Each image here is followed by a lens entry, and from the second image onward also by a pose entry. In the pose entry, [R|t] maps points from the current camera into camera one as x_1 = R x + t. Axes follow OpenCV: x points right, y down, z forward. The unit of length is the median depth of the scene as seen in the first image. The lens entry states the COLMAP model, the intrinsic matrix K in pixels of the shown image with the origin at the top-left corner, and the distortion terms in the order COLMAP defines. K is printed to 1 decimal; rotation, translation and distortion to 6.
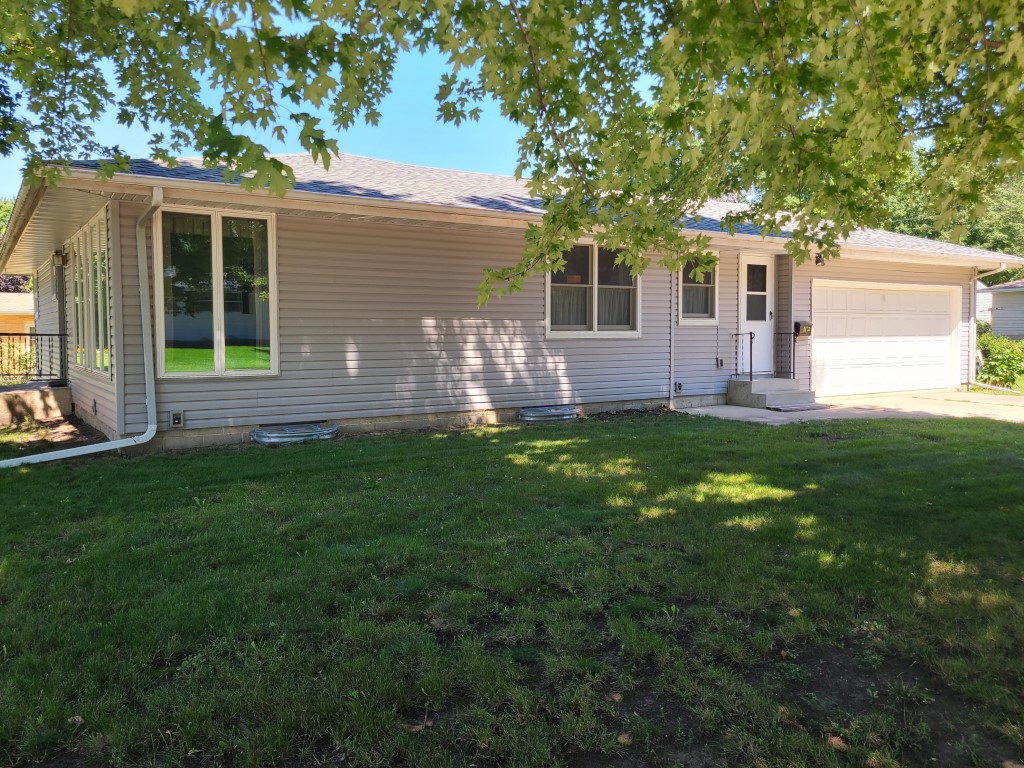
lens RADIAL K [[837.3, 0, 512.0], [0, 837.3, 384.0], [0, 0, 1]] dist [0.045294, -0.004472]
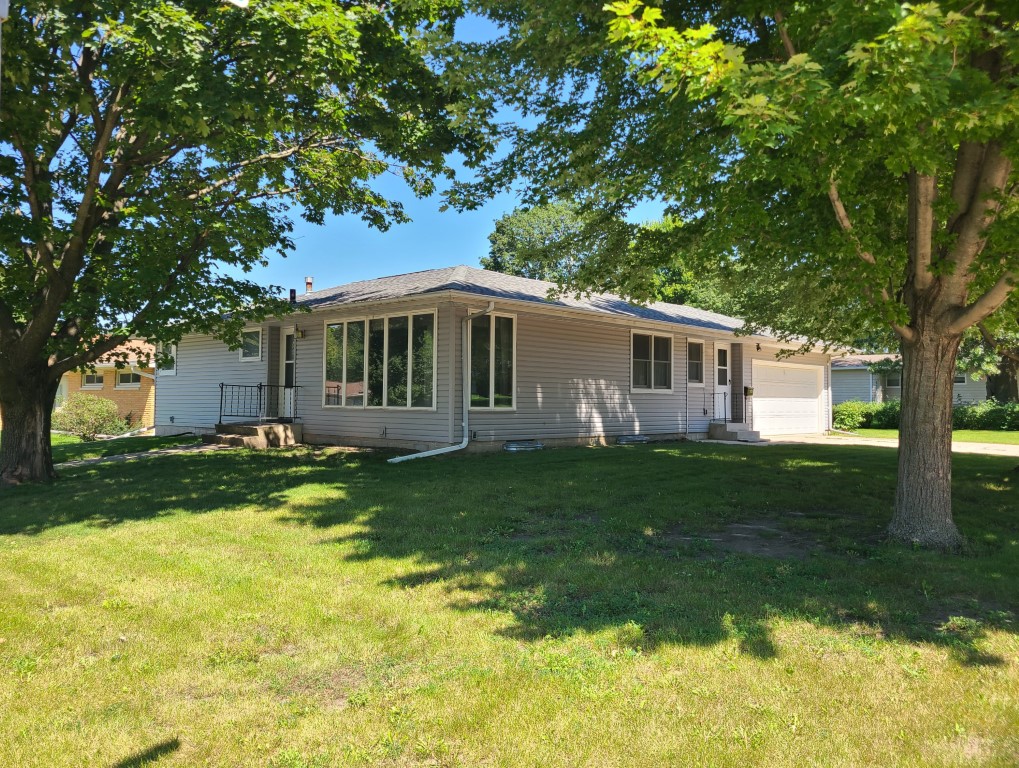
lens RADIAL K [[770.5, 0, 509.5], [0, 770.5, 384.0], [0, 0, 1]] dist [0.040609, -0.013865]
pose [[0.979794, 0.016156, 0.199355, -0.391122], [0.000316, 0.996606, -0.082324, 0.041054], [-0.200009, 0.080723, 0.976463, -0.322656]]
